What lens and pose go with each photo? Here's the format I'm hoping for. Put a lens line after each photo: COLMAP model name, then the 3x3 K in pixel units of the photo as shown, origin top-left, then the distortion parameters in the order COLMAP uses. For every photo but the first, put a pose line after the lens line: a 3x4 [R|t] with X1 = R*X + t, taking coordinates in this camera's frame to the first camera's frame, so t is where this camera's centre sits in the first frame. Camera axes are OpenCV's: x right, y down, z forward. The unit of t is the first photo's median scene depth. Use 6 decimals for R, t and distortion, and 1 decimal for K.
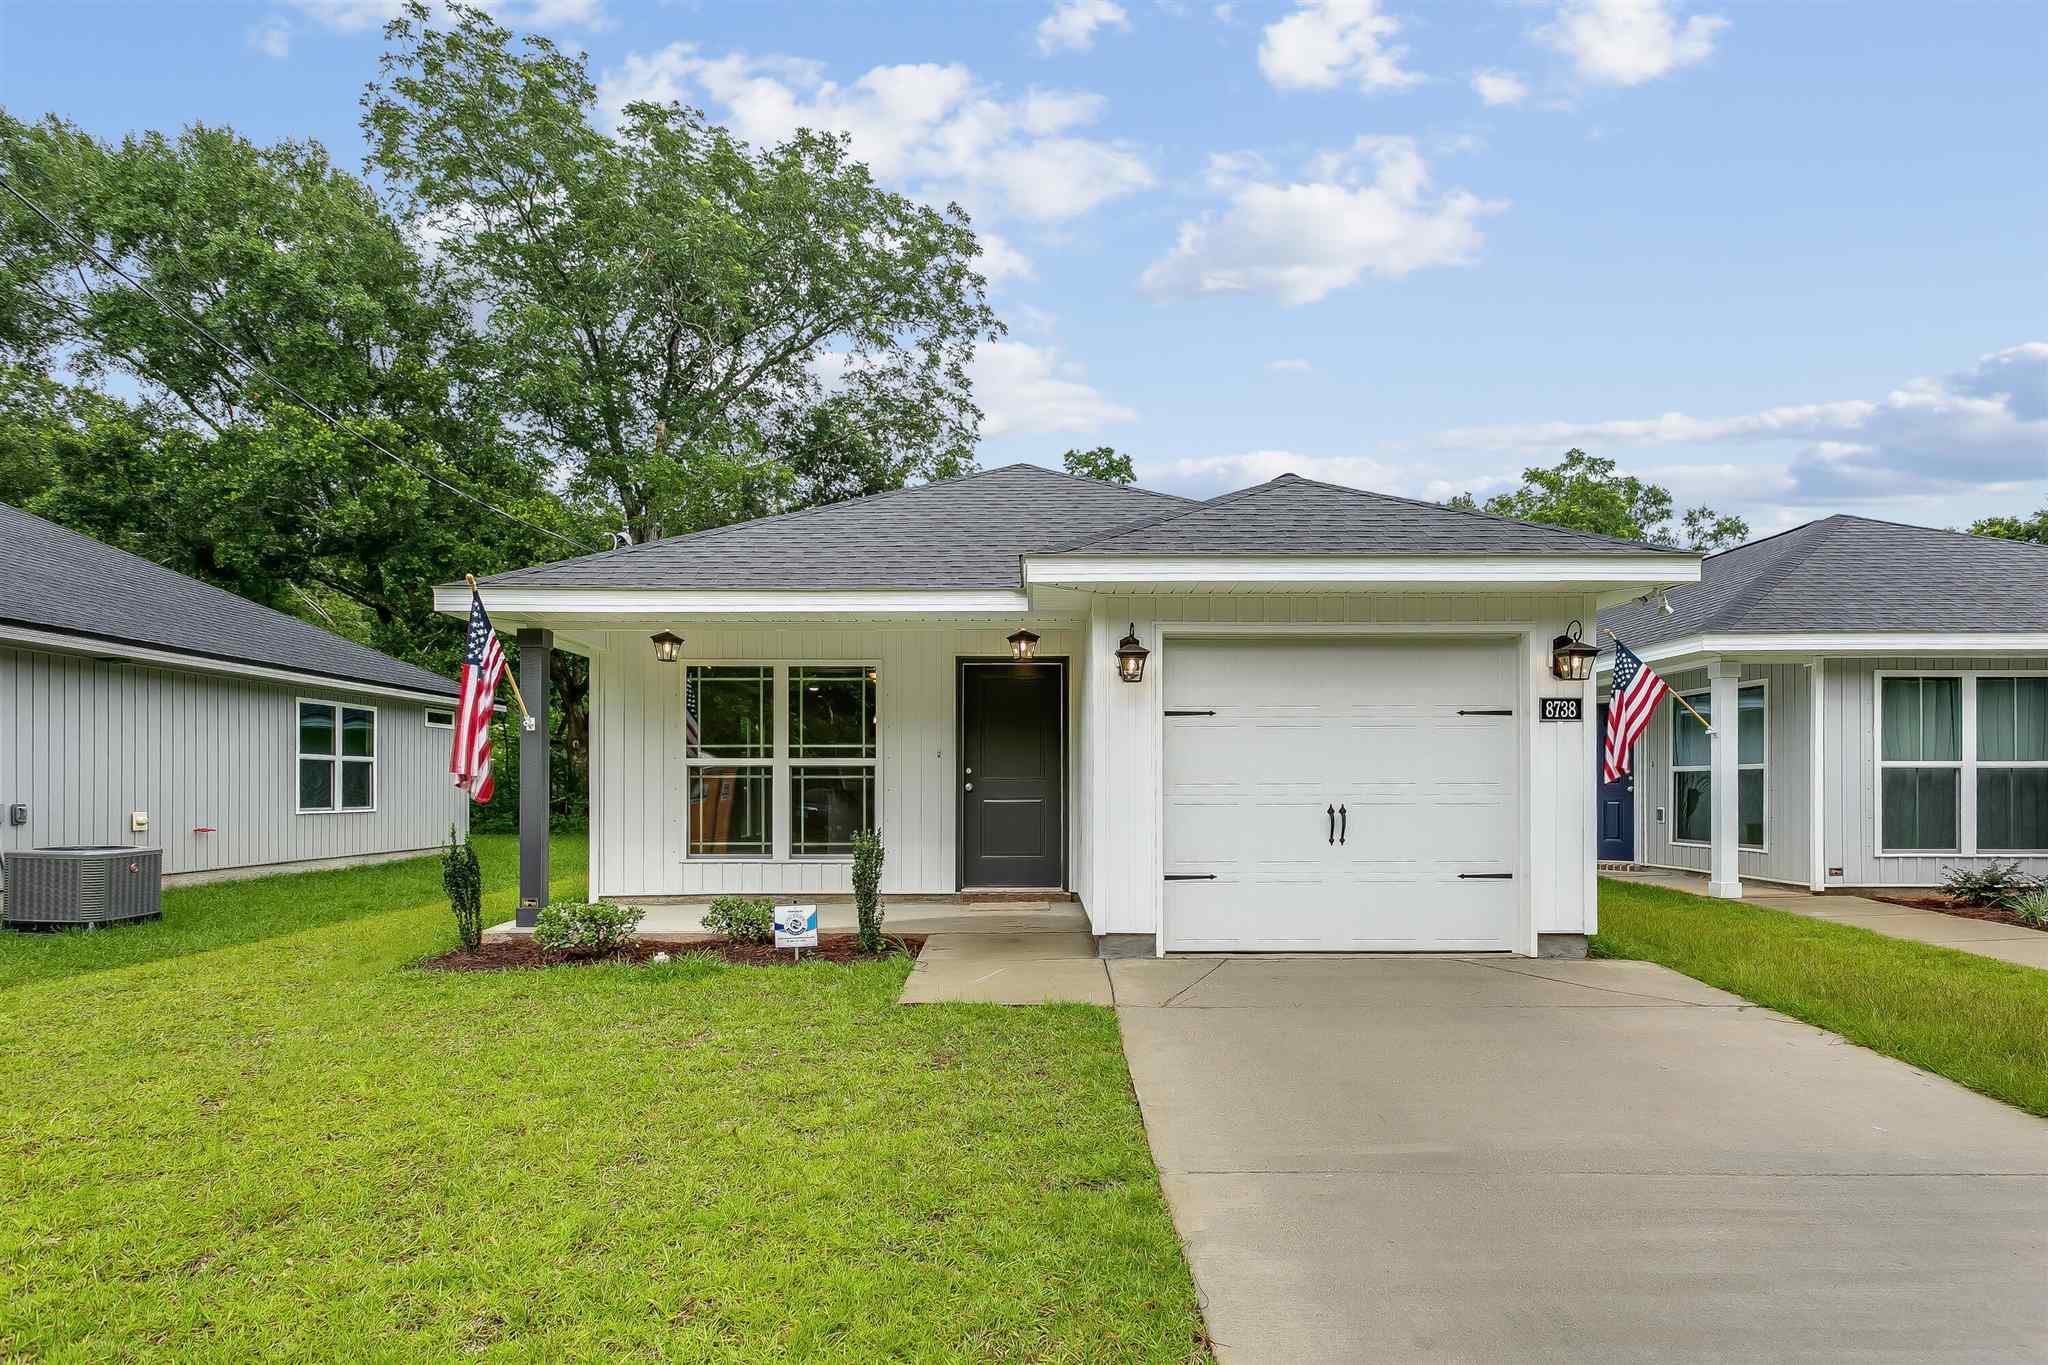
lens RADIAL K [[1180.2, 0, 1013.6], [0, 1180.2, 689.0], [0, 0, 1]] dist [0.012368, -0.002400]
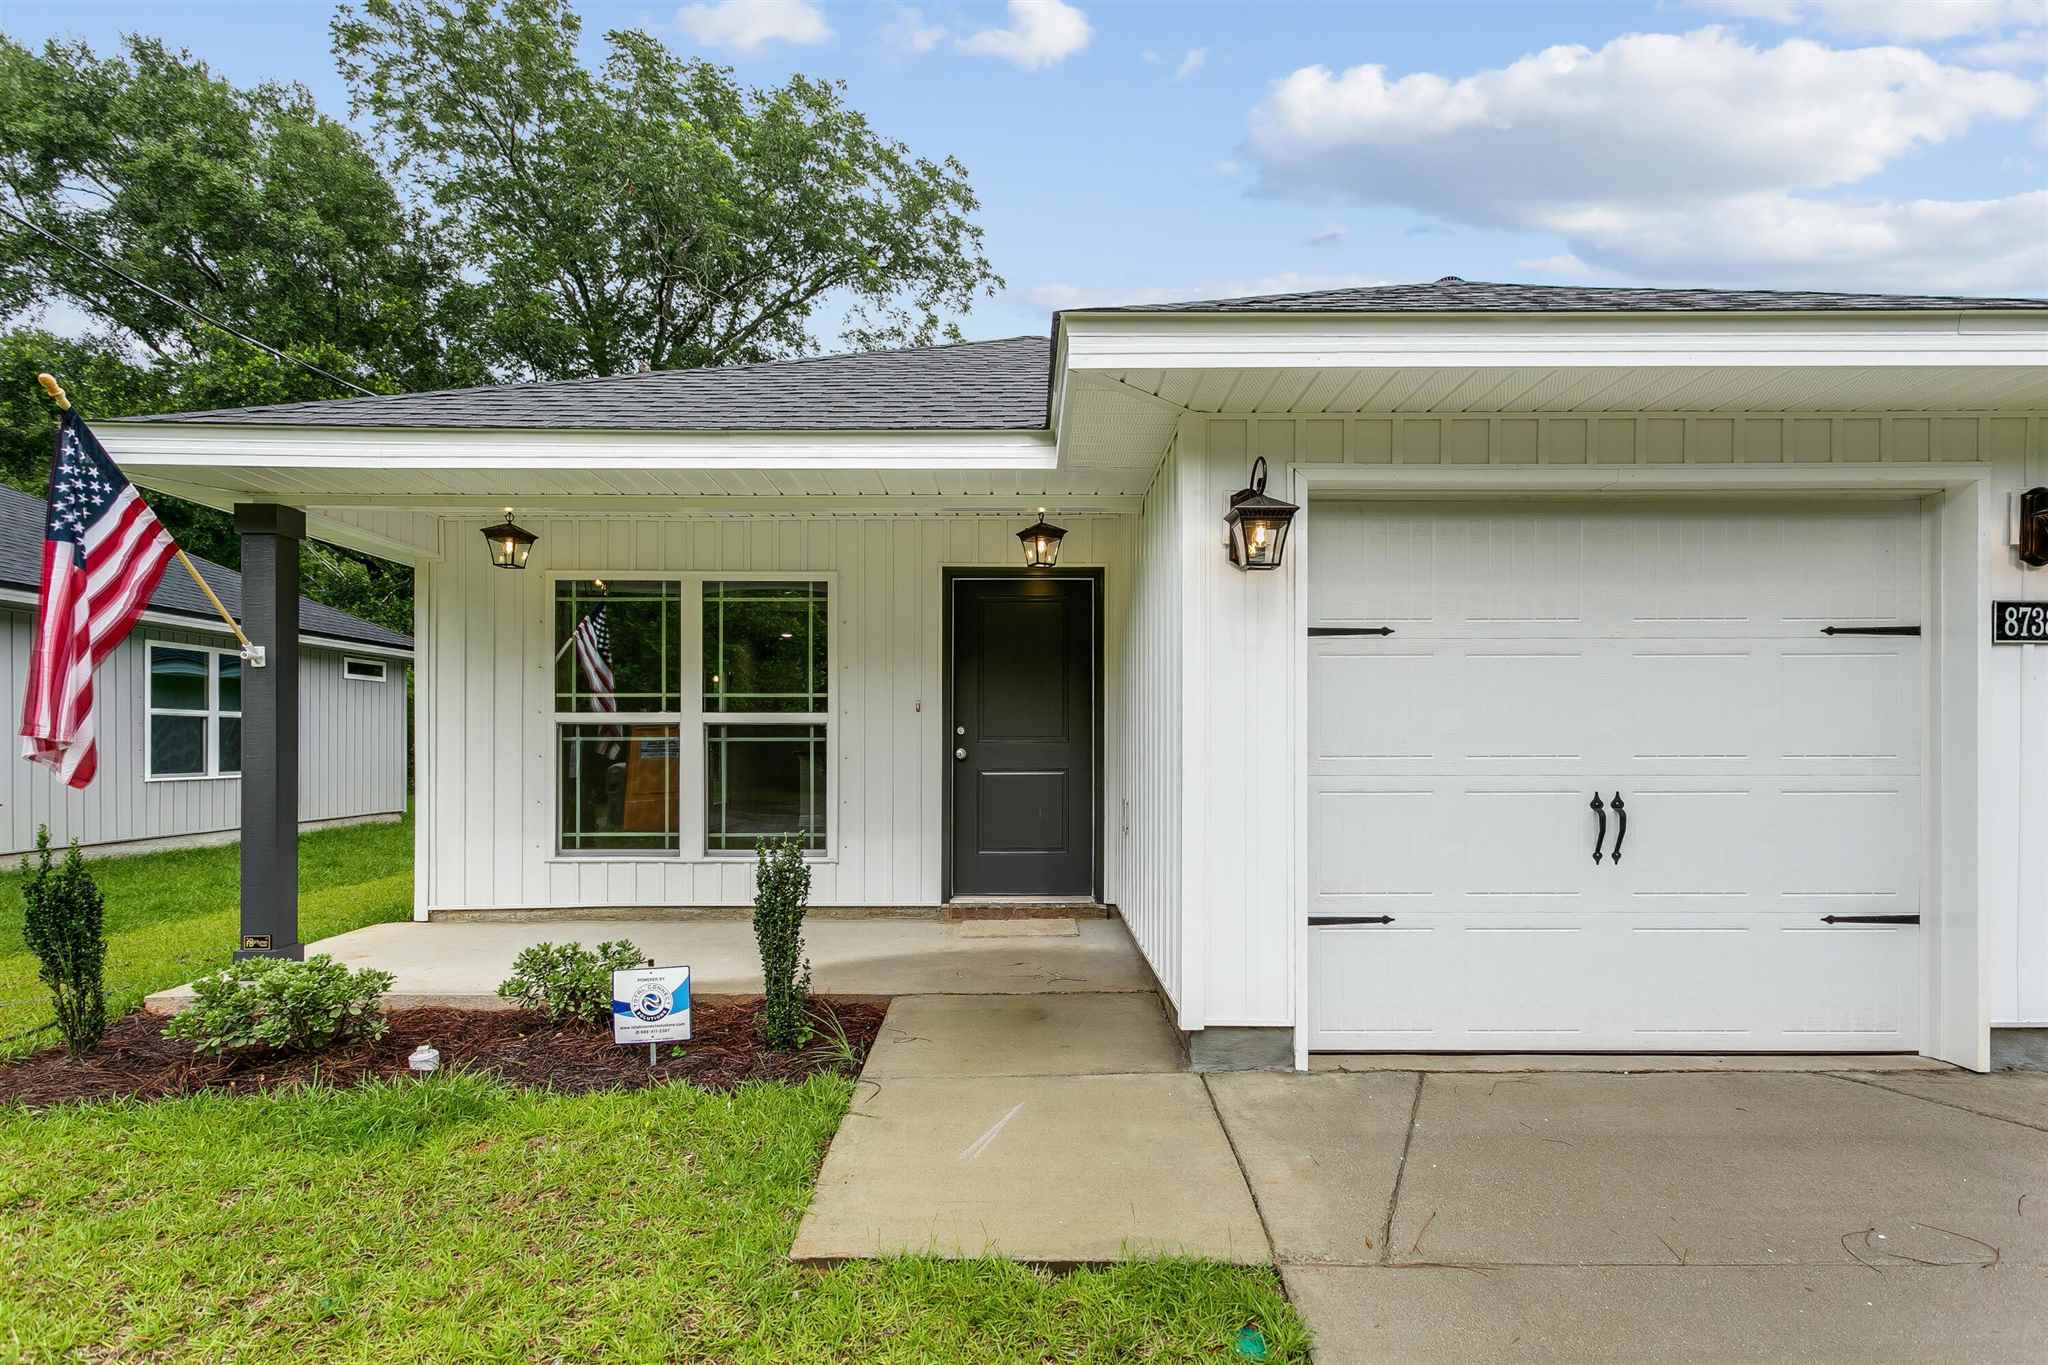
lens RADIAL K [[1029.2, 0, 1017.9], [0, 1029.2, 702.3], [0, 0, 1]] dist [0.010349, 0.000813]
pose [[0.999952, 0.001049, 0.009783, -0.010079], [-0.001483, 0.999009, 0.044482, 0.025182], [-0.009727, -0.044495, 0.998962, 0.388967]]
